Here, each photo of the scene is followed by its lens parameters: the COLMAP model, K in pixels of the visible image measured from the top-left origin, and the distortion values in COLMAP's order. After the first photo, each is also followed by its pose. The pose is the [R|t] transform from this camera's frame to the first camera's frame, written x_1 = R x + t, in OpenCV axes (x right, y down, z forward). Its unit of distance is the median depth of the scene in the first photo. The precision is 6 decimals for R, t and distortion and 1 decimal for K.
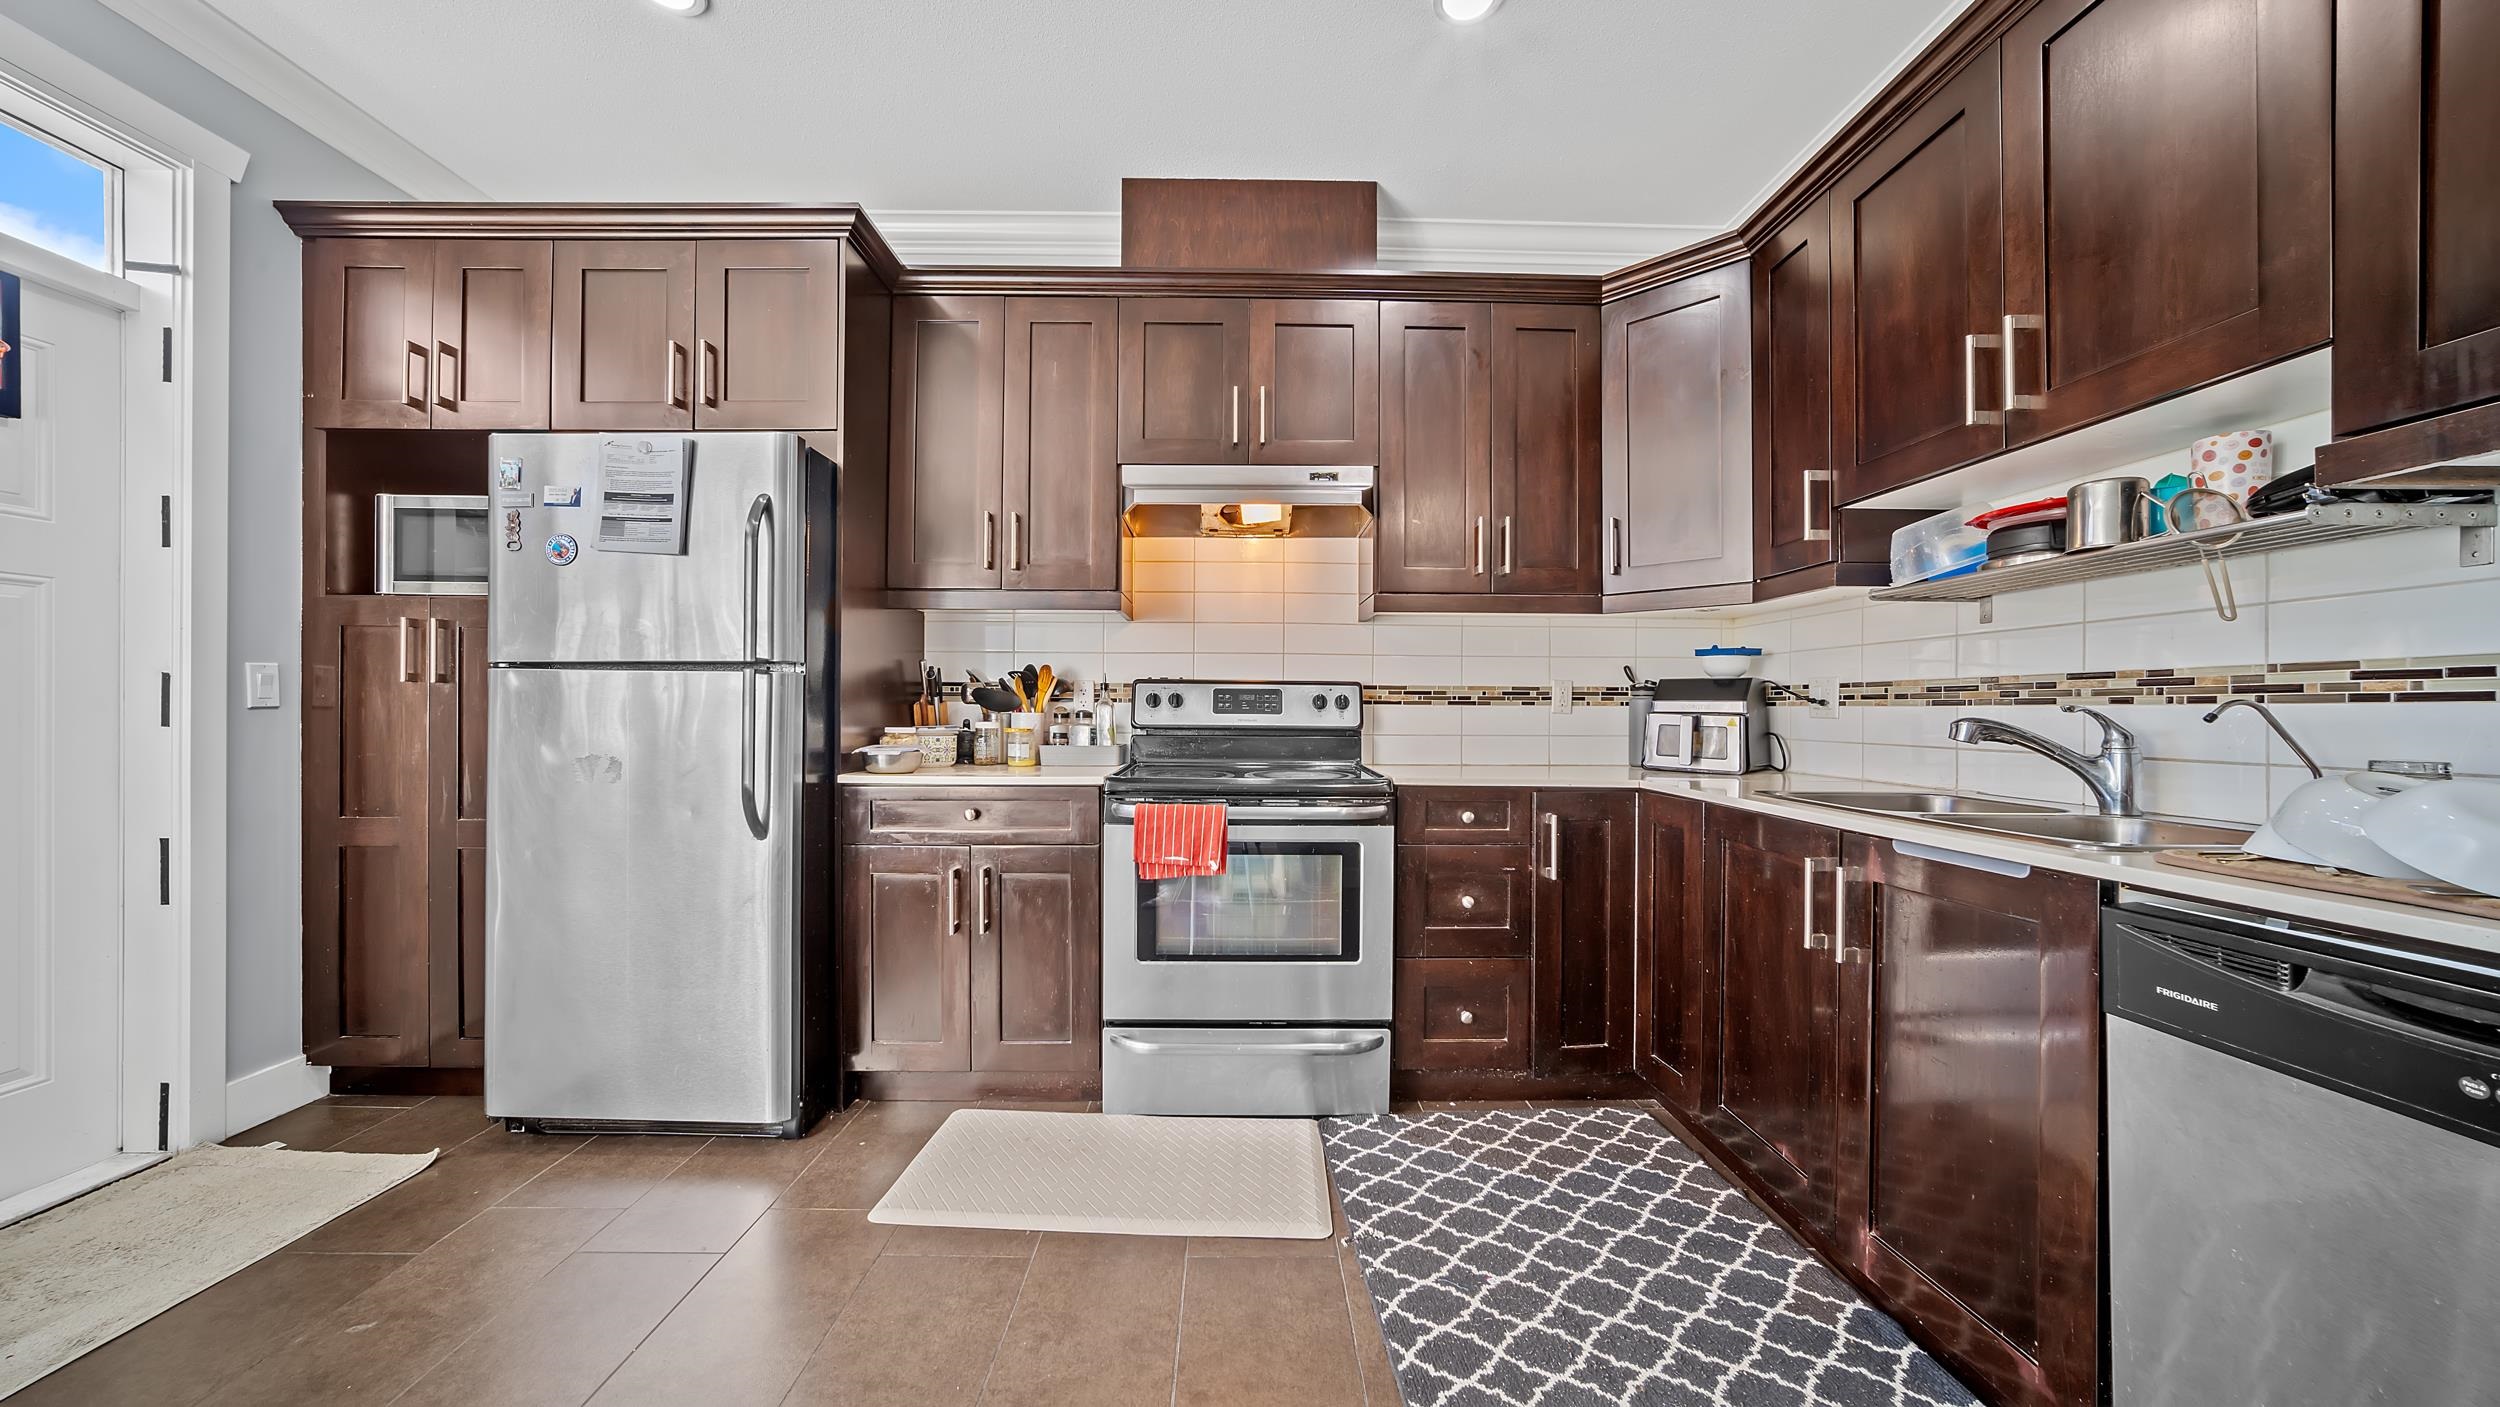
lens RADIAL K [[838.5, 0, 1248.4], [0, 838.5, 697.9], [0, 0, 1]] dist [-0.039482, 0.014198]
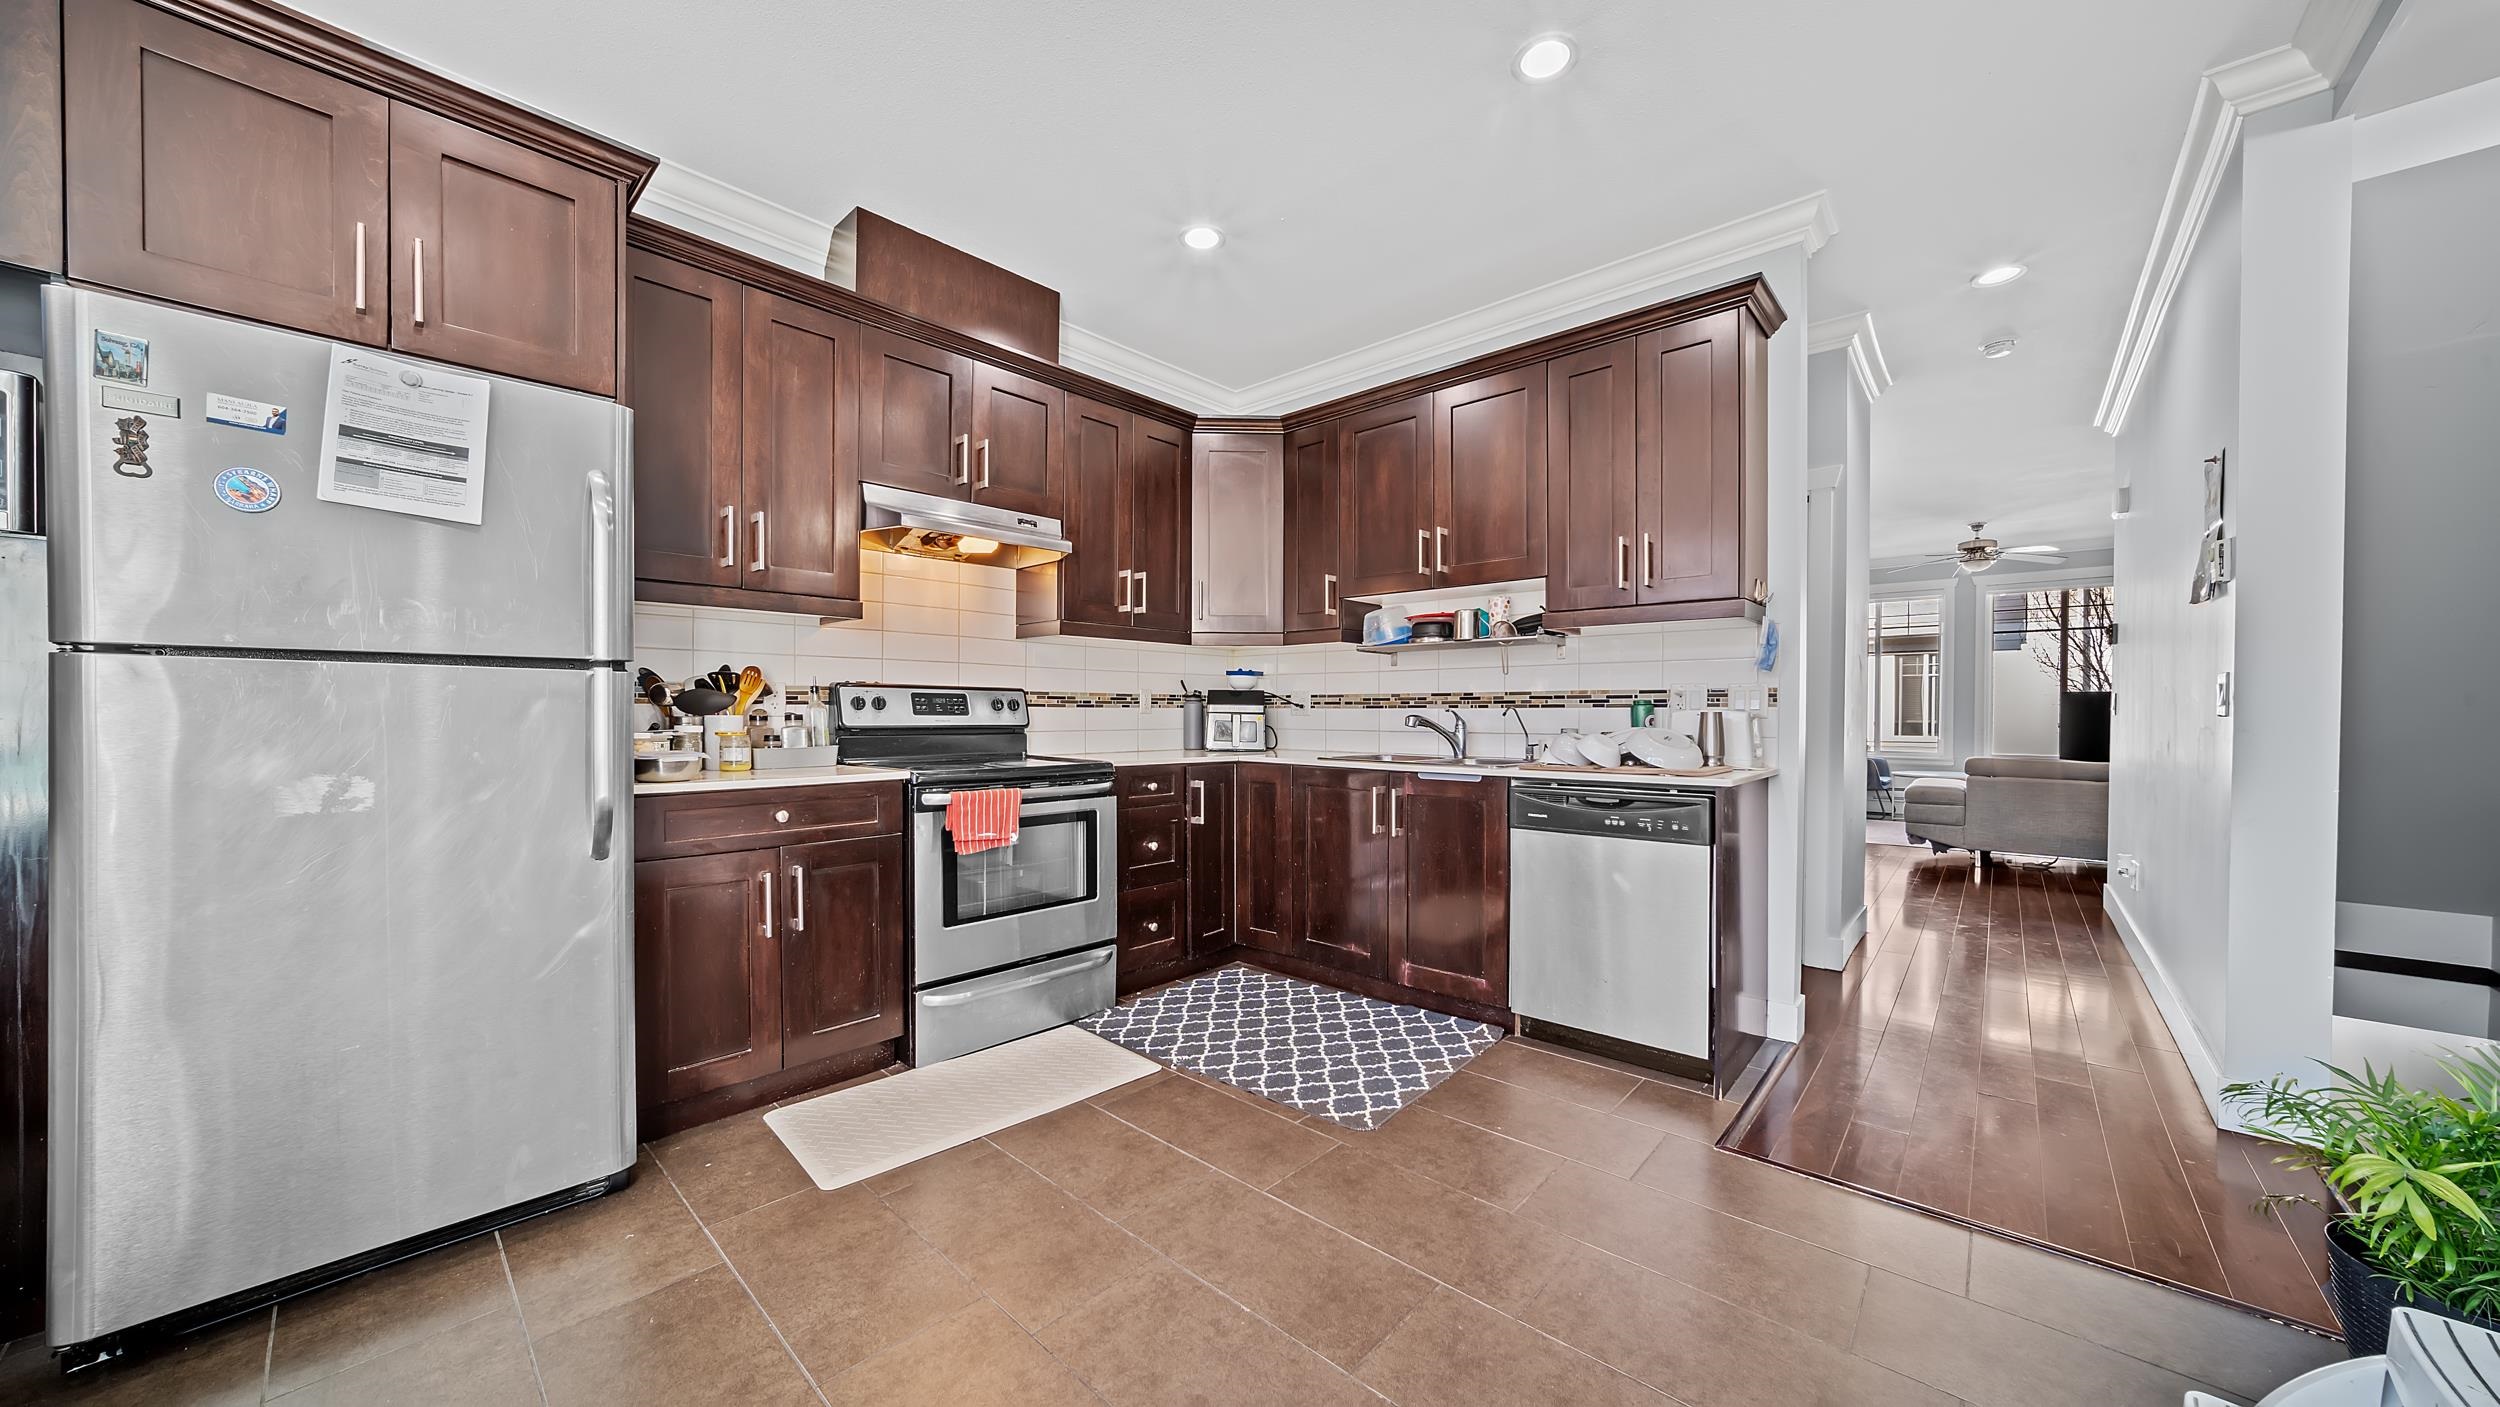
lens RADIAL K [[838.5, 0, 1248.4], [0, 838.5, 697.9], [0, 0, 1]] dist [-0.039482, 0.014198]
pose [[0.689075, 0.008380, 0.724642, -0.676567], [-0.008247, 0.999959, -0.003721, -0.004512], [-0.724643, -0.003412, 0.689116, -0.103909]]
